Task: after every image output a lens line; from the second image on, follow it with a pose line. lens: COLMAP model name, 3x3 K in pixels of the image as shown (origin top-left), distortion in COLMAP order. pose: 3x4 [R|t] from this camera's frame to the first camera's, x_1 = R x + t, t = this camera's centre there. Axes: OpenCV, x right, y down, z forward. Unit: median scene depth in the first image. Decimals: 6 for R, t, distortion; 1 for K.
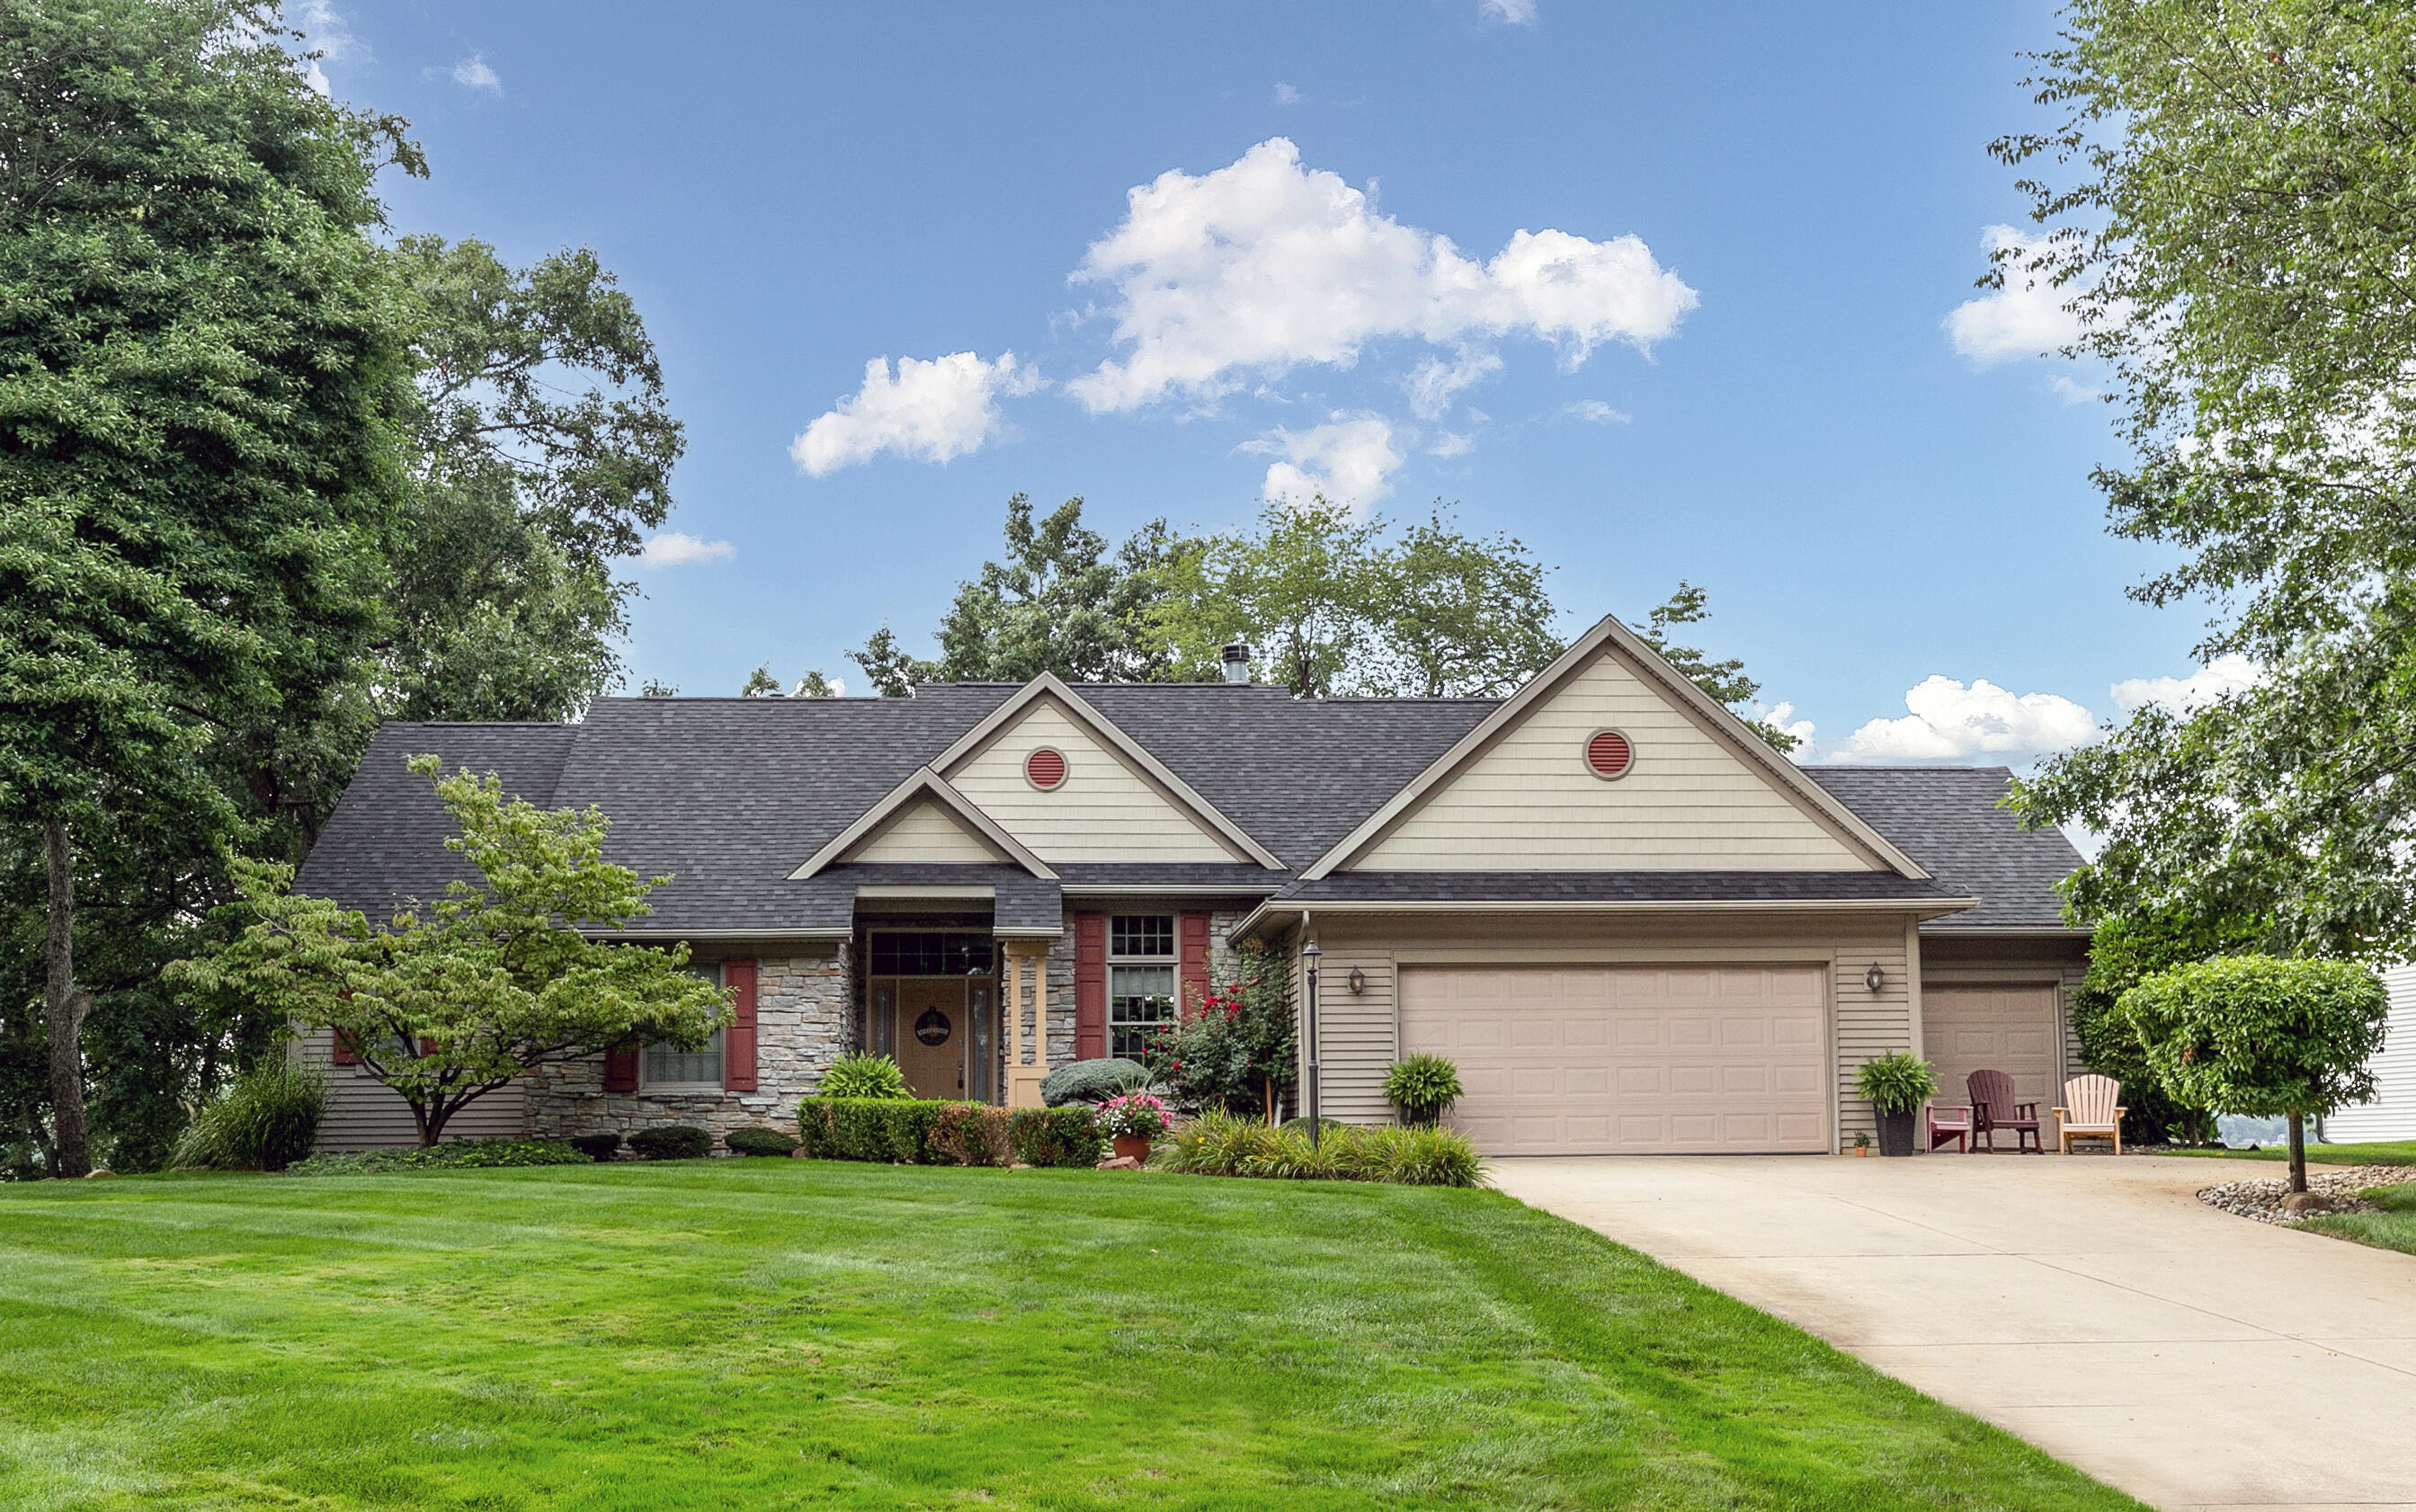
lens RADIAL K [[2444.6, 0, 1208.0], [0, 2444.6, 756.0], [0, 0, 1]] dist [-0.011055, -0.005189]
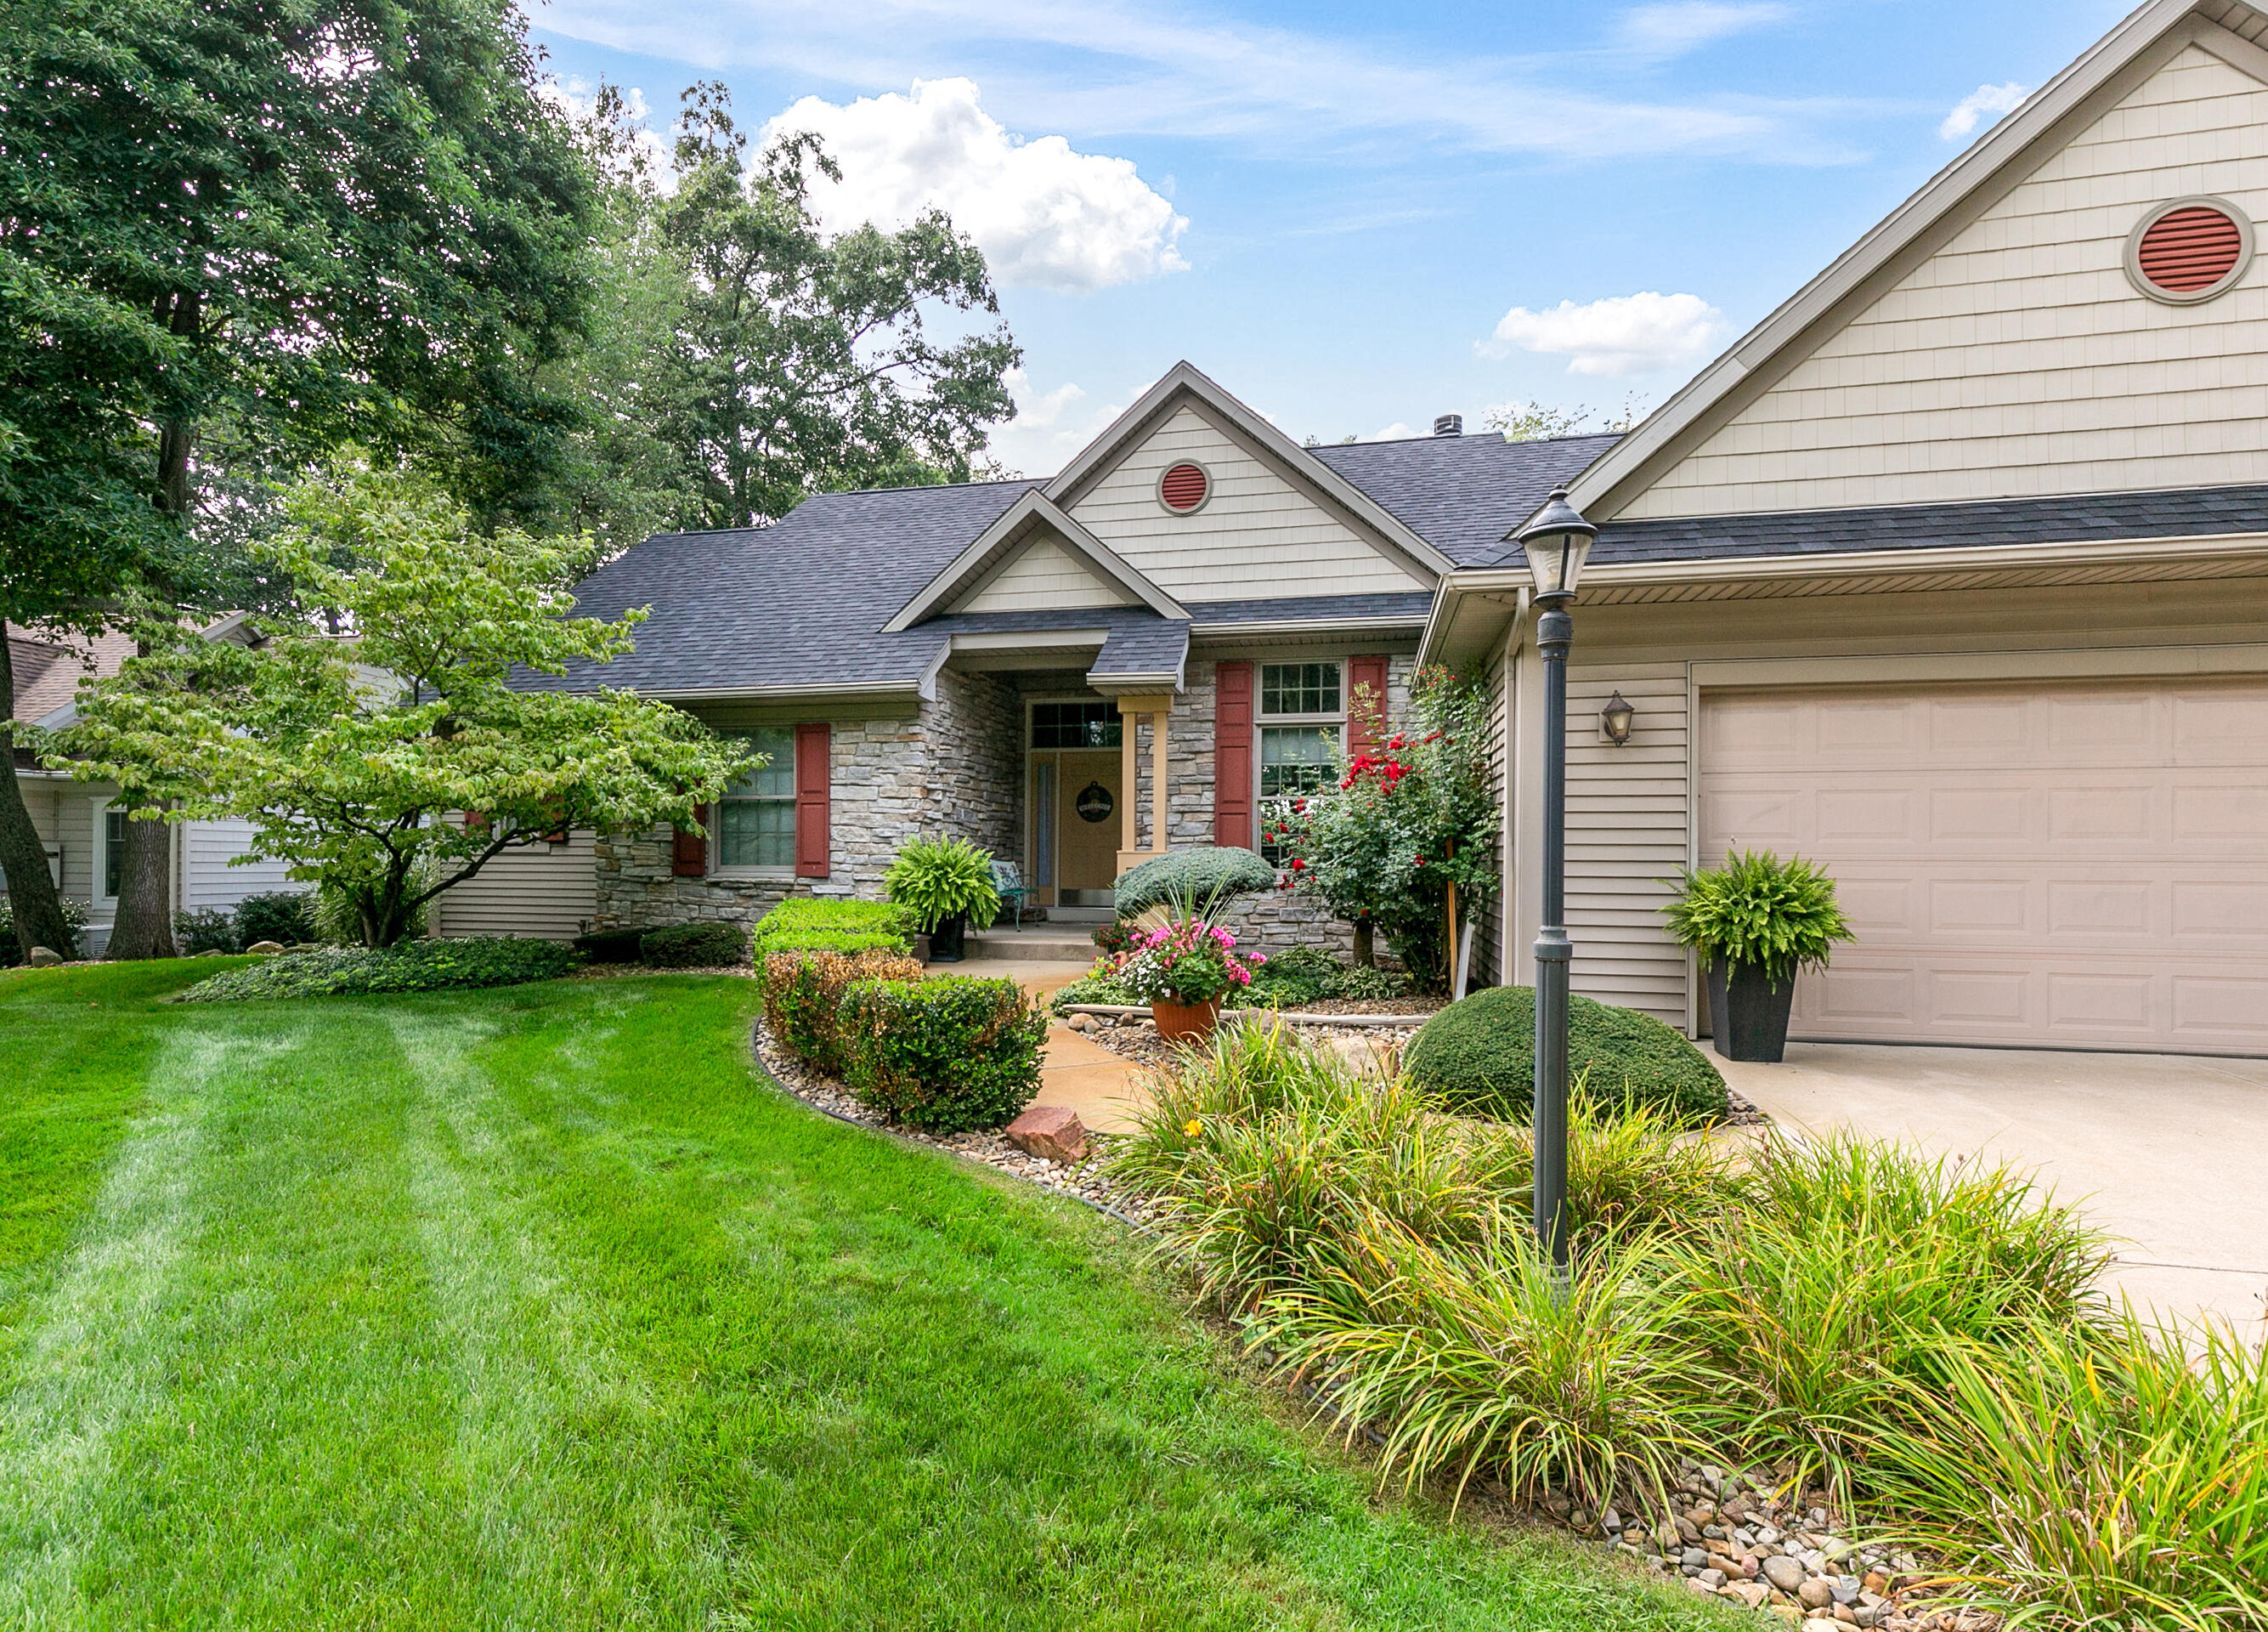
lens RADIAL K [[1024.2, 0, 1128.6], [0, 1024.2, 852.3], [0, 0, 1]] dist [0.004403, 0.000493]
pose [[0.949713, 0.014532, -0.312785, 0.026737], [0.035412, 0.987529, 0.153404, 0.076711], [0.311114, -0.156766, 0.937354, 0.694370]]
